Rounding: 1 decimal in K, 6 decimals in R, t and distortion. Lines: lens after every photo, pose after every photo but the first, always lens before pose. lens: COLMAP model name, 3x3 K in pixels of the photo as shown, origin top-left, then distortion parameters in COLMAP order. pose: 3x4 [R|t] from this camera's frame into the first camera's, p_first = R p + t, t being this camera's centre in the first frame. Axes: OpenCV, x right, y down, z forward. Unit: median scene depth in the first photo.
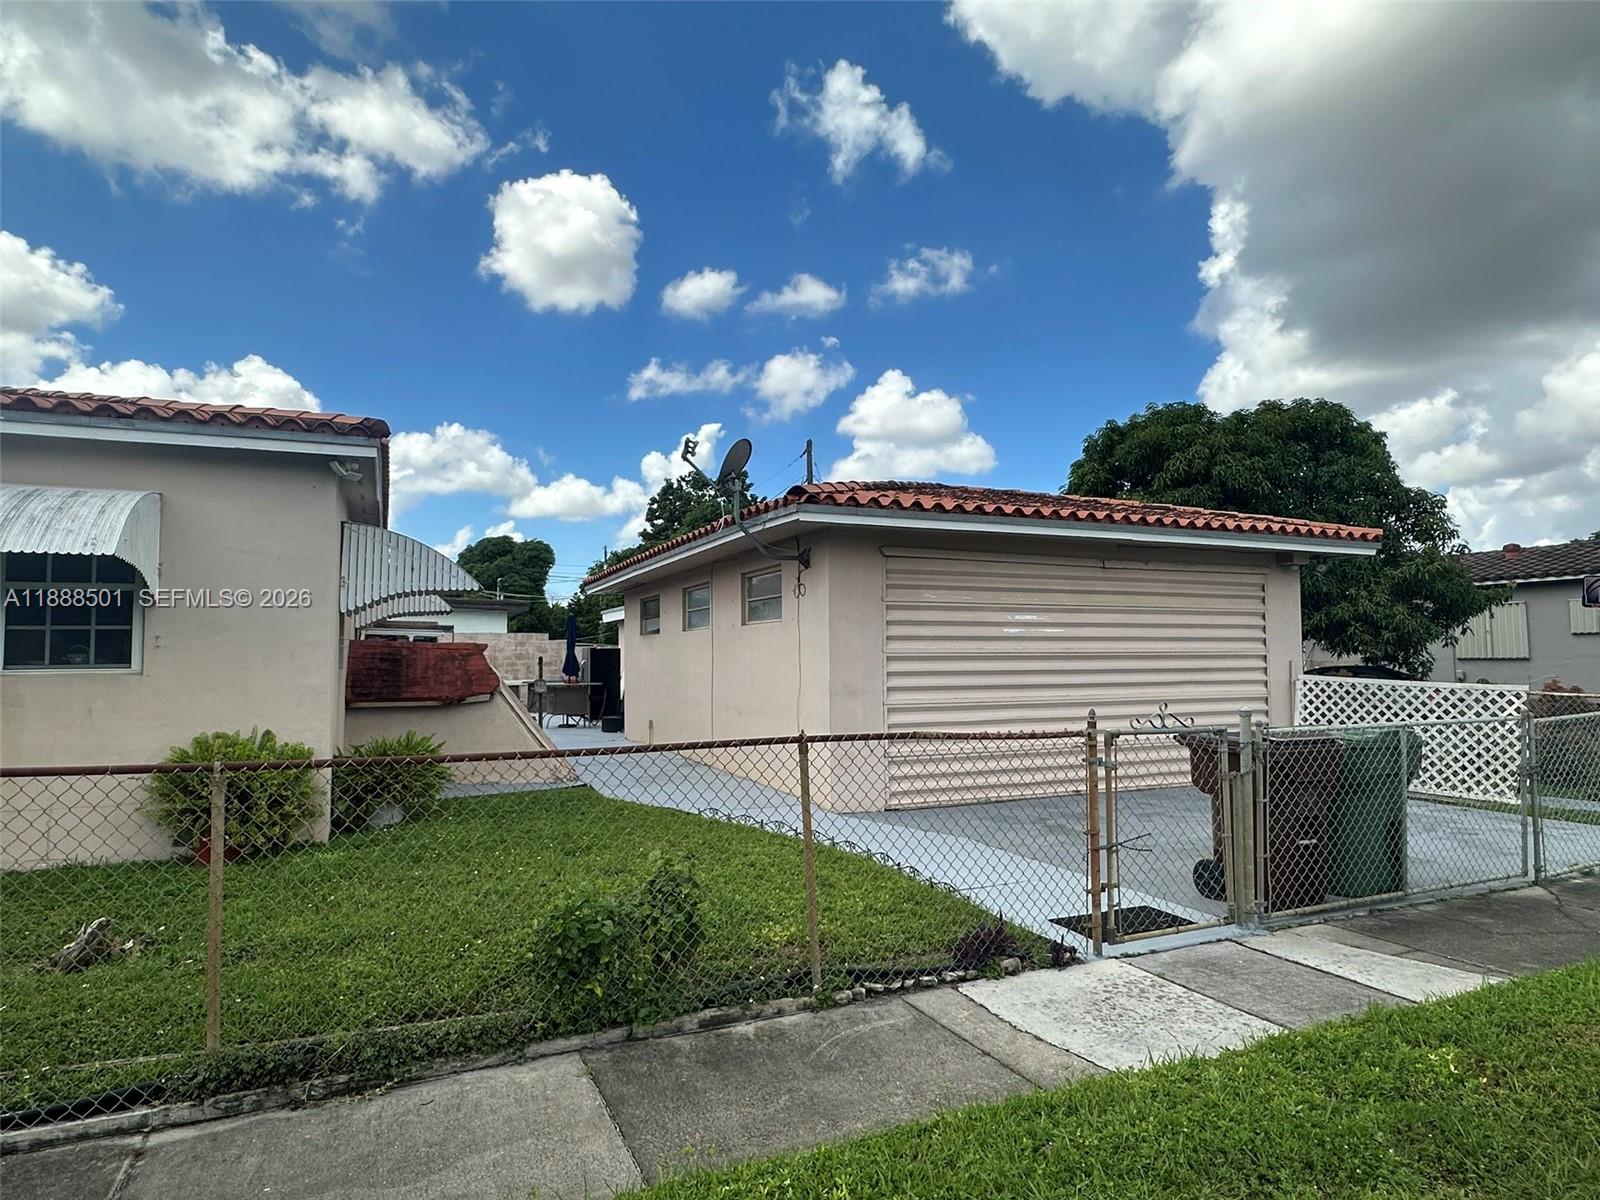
lens RADIAL K [[977.5, 0, 810.4], [0, 977.5, 593.2], [0, 0, 1]] dist [-0.004272, 0.003618]
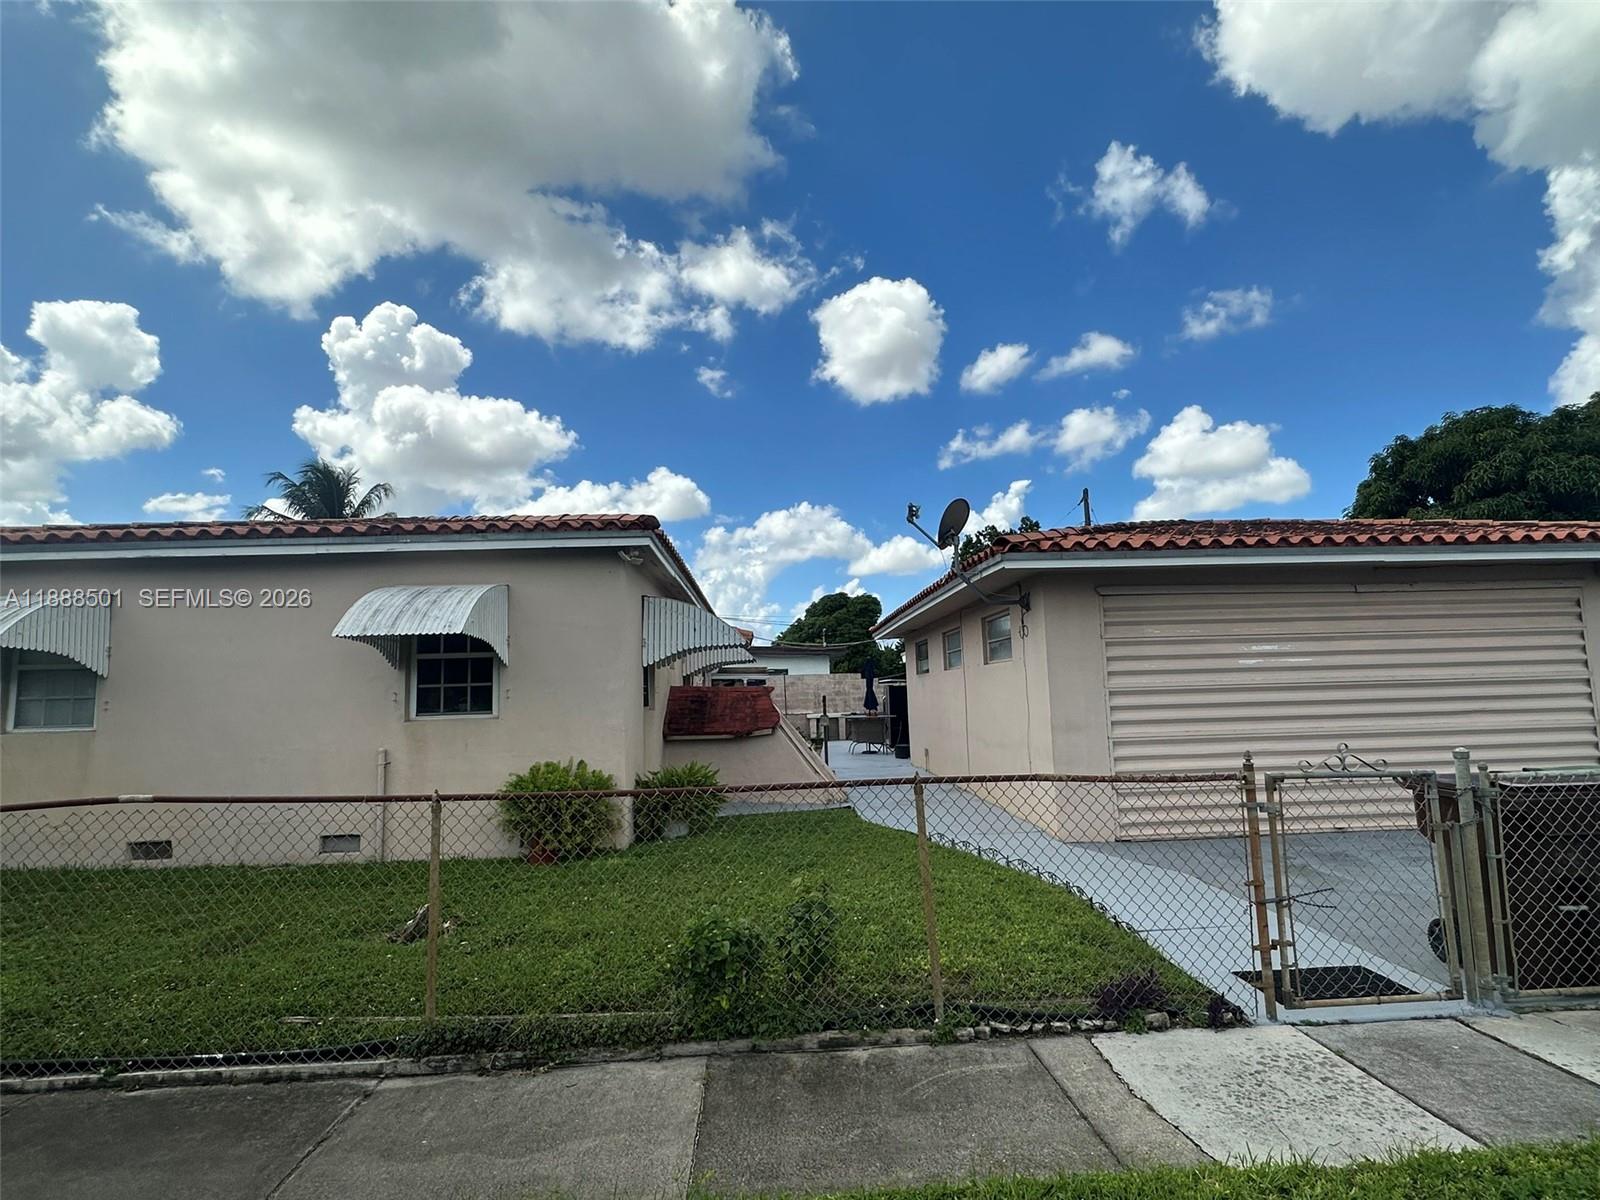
lens RADIAL K [[838.7, 0, 815.4], [0, 838.7, 596.0], [0, 0, 1]] dist [-0.001189, 0.000796]
pose [[0.929922, -0.060786, -0.362699, 0.153526], [0.045506, 0.997685, -0.050534, -0.006765], [0.364931, 0.030488, 0.930535, 0.067761]]
